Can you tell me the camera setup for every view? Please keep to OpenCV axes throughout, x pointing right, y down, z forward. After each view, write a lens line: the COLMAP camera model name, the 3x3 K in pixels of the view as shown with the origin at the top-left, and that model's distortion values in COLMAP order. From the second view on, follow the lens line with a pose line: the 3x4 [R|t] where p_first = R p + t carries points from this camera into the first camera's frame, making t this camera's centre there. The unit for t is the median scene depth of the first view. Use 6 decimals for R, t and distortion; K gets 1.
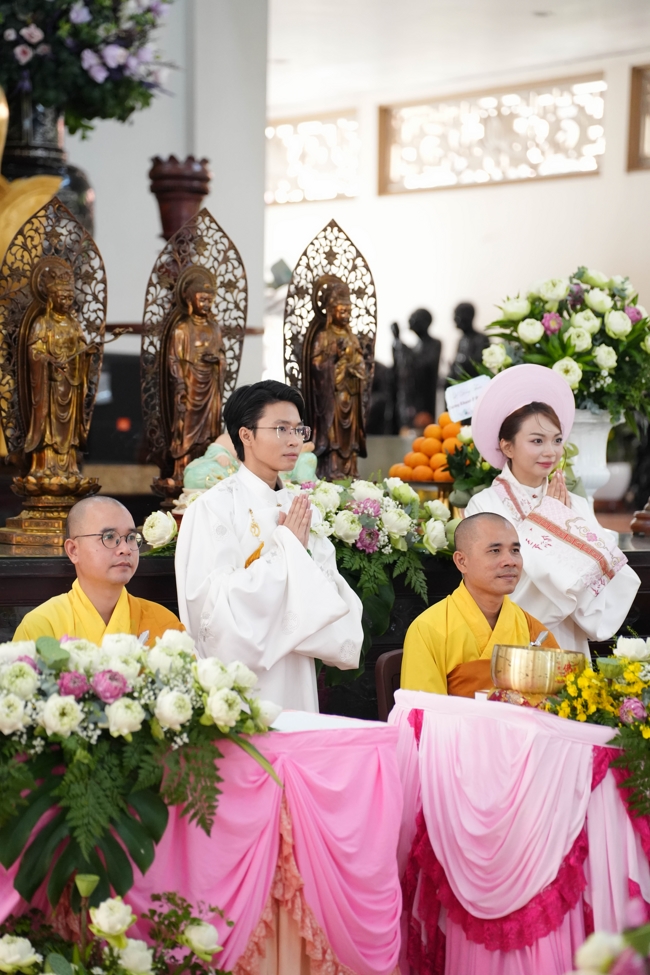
lens RADIAL K [[3276.1, 0, 325.0], [0, 3276.1, 487.5], [0, 0, 1]] dist [1.573375, -0.184980]
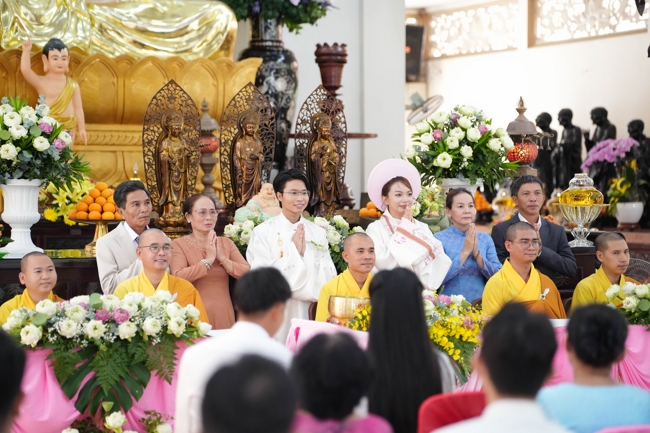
lens RADIAL K [[2029.0, 0, 326.5], [0, 2029.0, 231.8], [0, 0, 1]] dist [1.346541, 0.285715]
pose [[0.988580, -0.014643, -0.149985, 0.193085], [0.015681, 0.999861, 0.005740, -0.000143], [0.149880, -0.008027, 0.988672, -0.216055]]
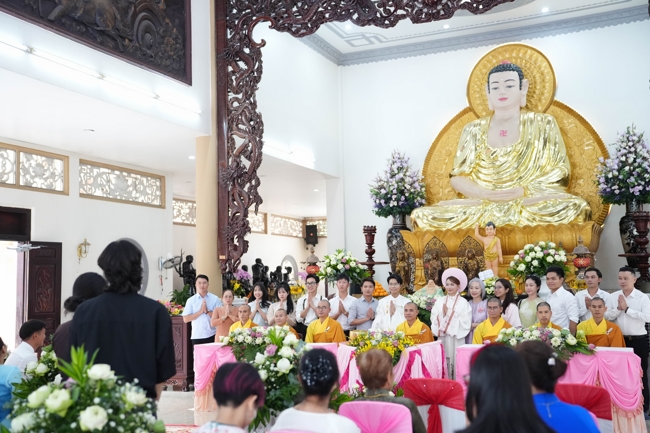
lens RADIAL K [[774.4, 0, 325.0], [0, 774.4, 216.5], [0, 0, 1]] dist [0.075071, 0.006664]
pose [[0.564156, -0.101278, -0.819433, 0.770867], [0.015364, 0.993564, -0.112222, 0.007928], [0.825525, 0.050721, 0.562082, 0.258072]]
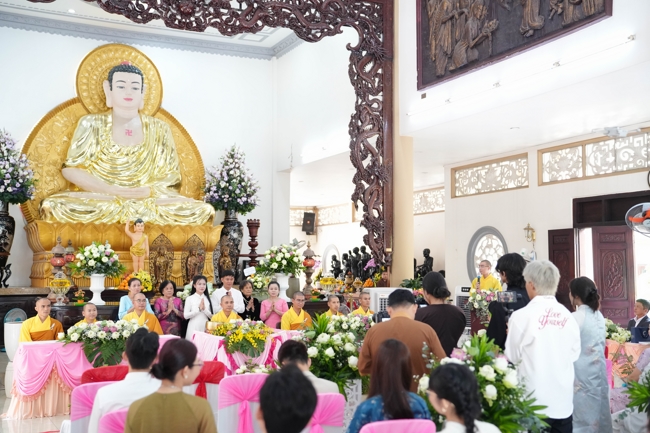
lens RADIAL K [[808.1, 0, 325.0], [0, 808.1, 216.5], [0, 0, 1]] dist [0.076695, 0.003395]
pose [[0.990453, -0.025599, -0.135456, 0.323222], [0.013486, 0.995887, -0.089596, 0.001106], [0.137192, 0.086914, 0.986724, -0.177906]]
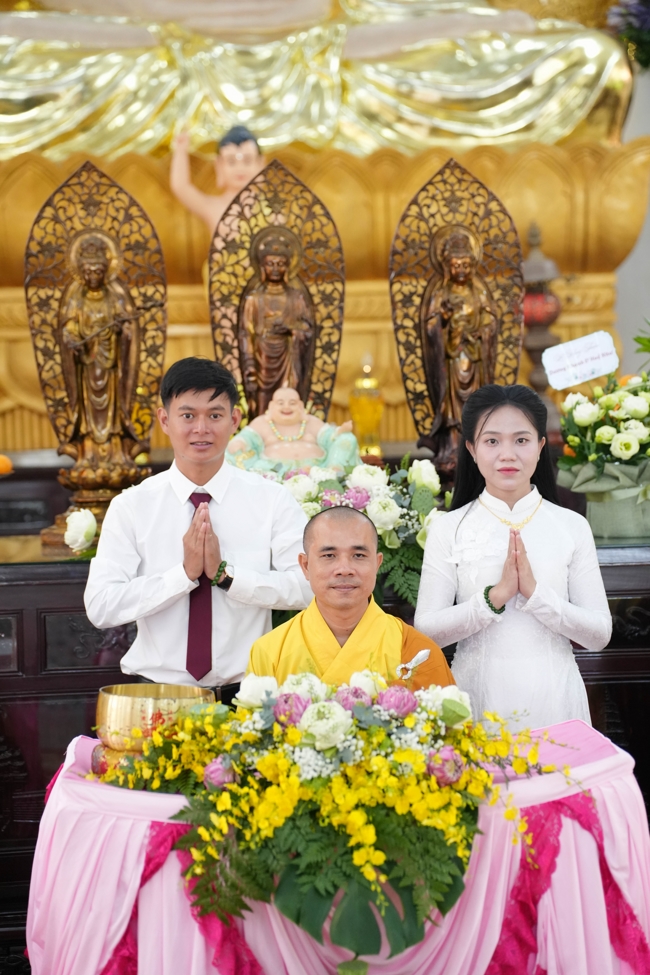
lens RADIAL K [[2773.0, 0, 323.2], [0, 2773.0, 467.0], [0, 0, 1]] dist [0.952906, 0.602879]
pose [[0.873182, -0.024507, -0.486779, 0.337713], [0.029781, 0.999552, 0.003098, -0.004242], [0.486484, -0.017202, 0.873520, 0.350060]]
